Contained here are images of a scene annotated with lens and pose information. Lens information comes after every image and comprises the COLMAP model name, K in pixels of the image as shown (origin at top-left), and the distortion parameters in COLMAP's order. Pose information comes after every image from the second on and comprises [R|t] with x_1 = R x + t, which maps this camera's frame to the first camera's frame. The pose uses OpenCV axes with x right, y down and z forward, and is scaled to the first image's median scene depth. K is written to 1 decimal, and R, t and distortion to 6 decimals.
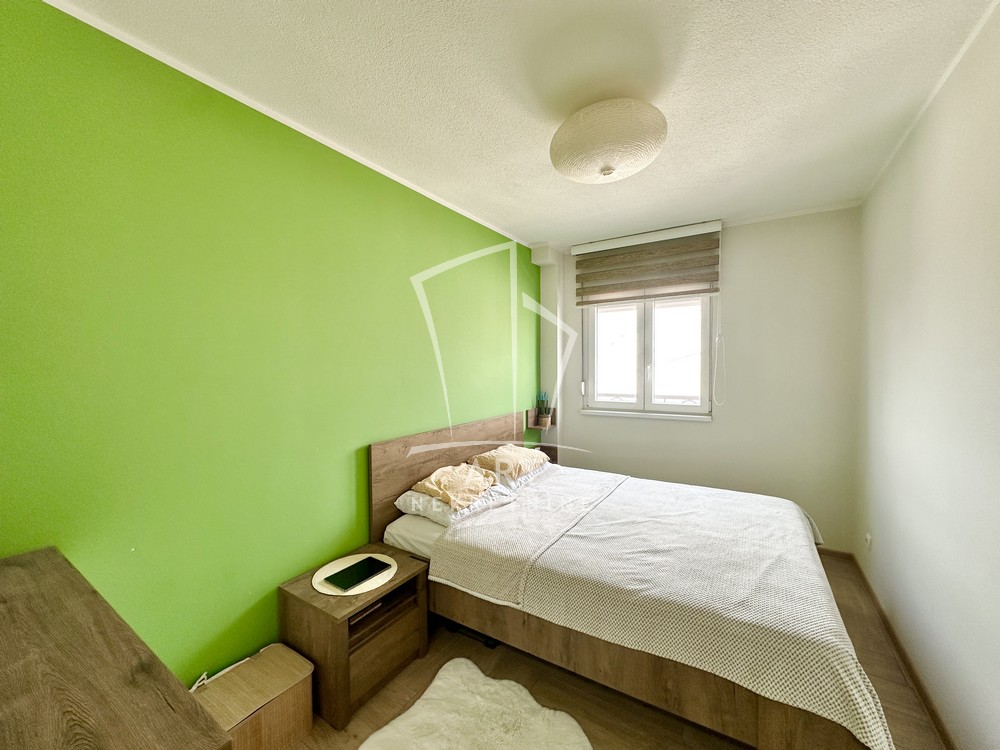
lens RADIAL K [[397.6, 0, 500.0], [0, 397.6, 375.0], [0, 0, 1]] dist [-0.002526, 0.000369]
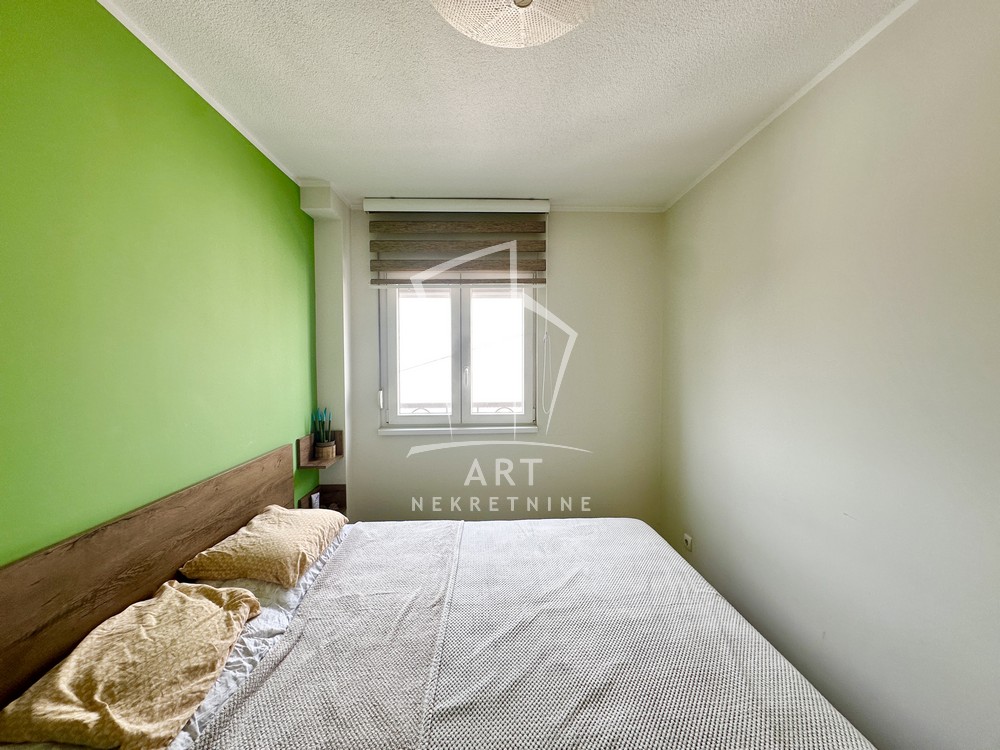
lens RADIAL K [[397.6, 0, 500.0], [0, 397.6, 375.0], [0, 0, 1]] dist [-0.002526, 0.000369]
pose [[0.823911, -0.017509, 0.566448, -0.027571], [0.012818, 0.999843, 0.012260, -0.020928], [-0.566574, -0.002841, 0.824006, 0.339962]]
